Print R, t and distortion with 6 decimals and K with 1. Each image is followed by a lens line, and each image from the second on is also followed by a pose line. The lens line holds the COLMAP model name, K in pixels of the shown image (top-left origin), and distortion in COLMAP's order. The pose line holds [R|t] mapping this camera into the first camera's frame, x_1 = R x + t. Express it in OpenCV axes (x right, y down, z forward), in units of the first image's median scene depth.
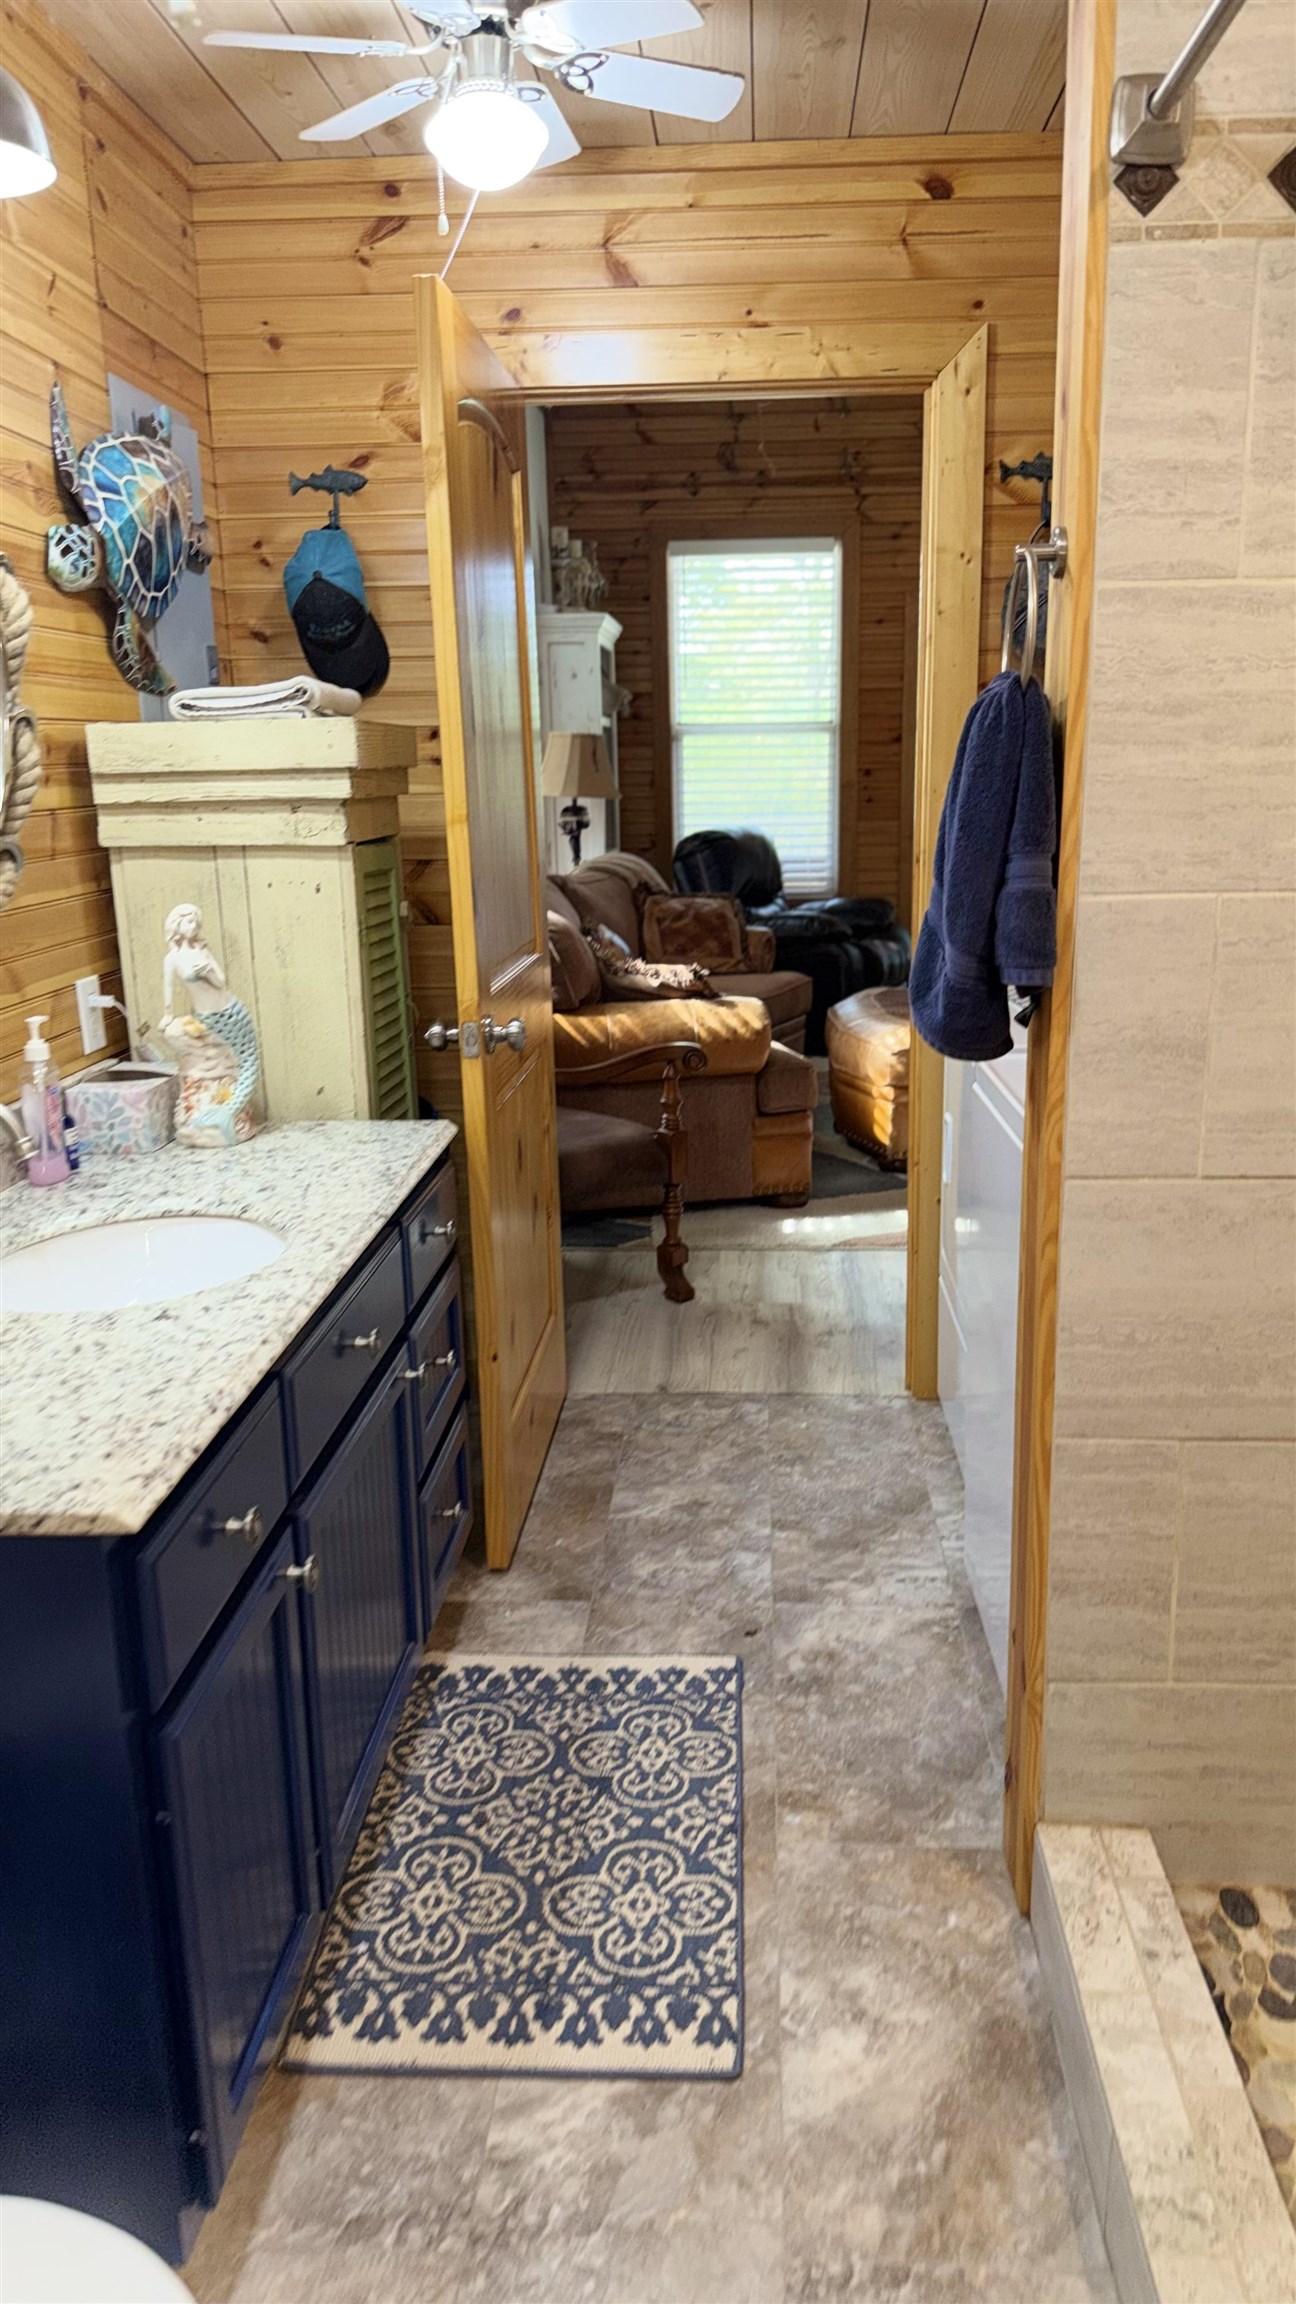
lens RADIAL K [[1610.2, 0, 694.5], [0, 1610.2, 1150.8], [0, 0, 1]] dist [0.000678, -0.001208]
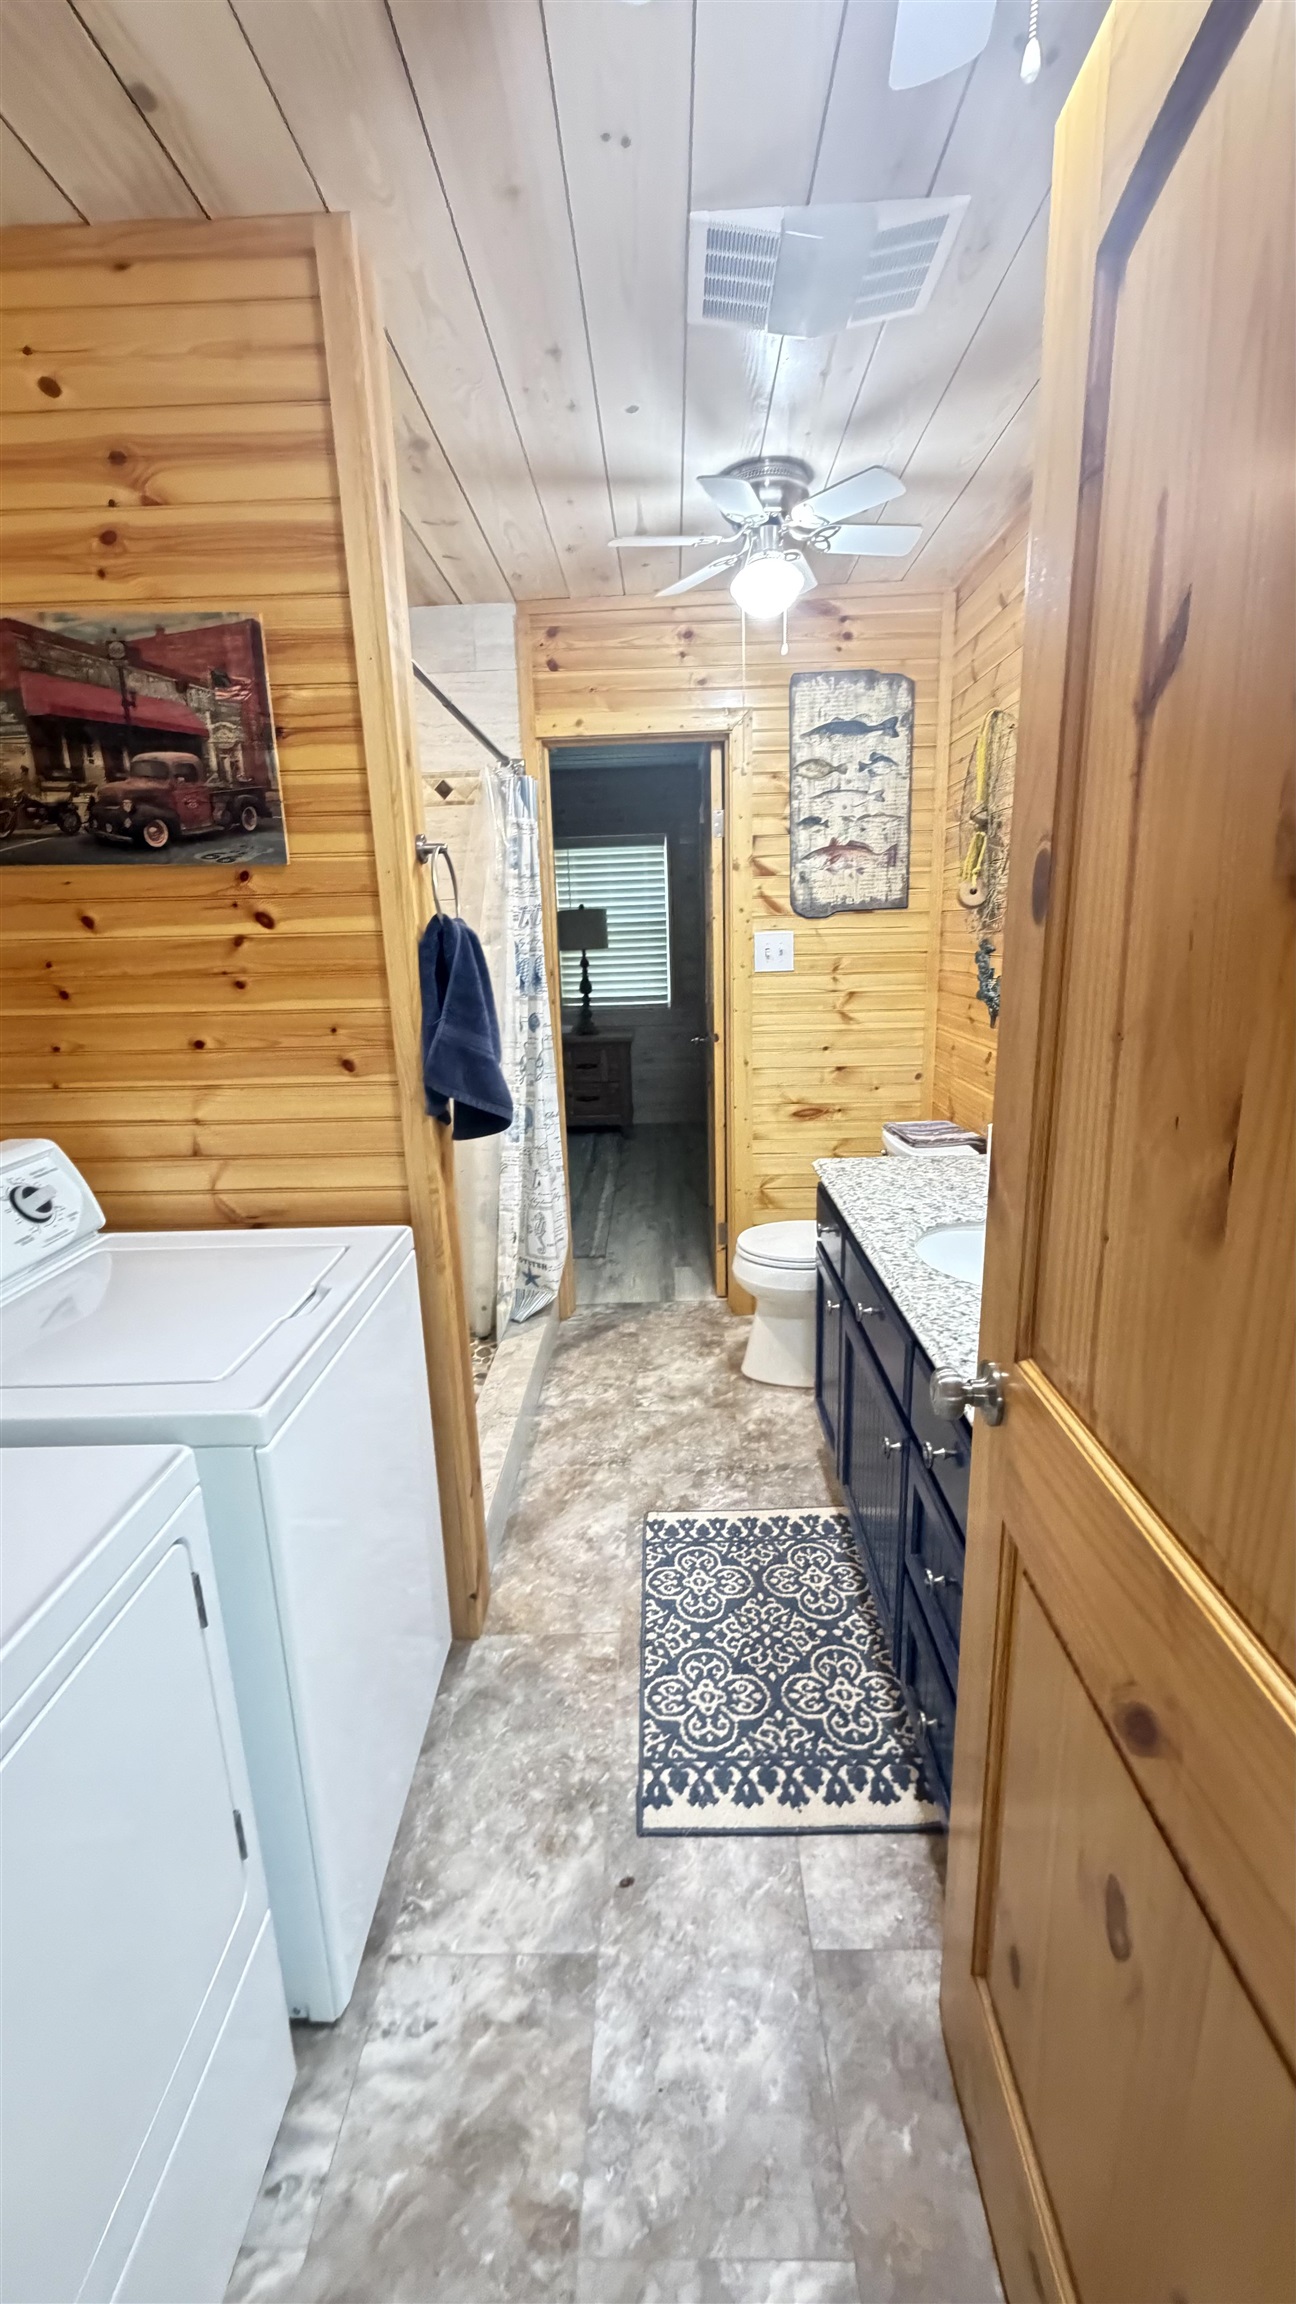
lens RADIAL K [[917.3, 0, 648.0], [0, 917.3, 1147.5], [0, 0, 1]] dist [0.000071, 0.000045]
pose [[-0.998800, 0.048636, -0.005750, 0.005113], [0.040645, 0.888685, 0.456712, -0.368193], [0.027323, 0.455931, -0.889596, 1.427546]]
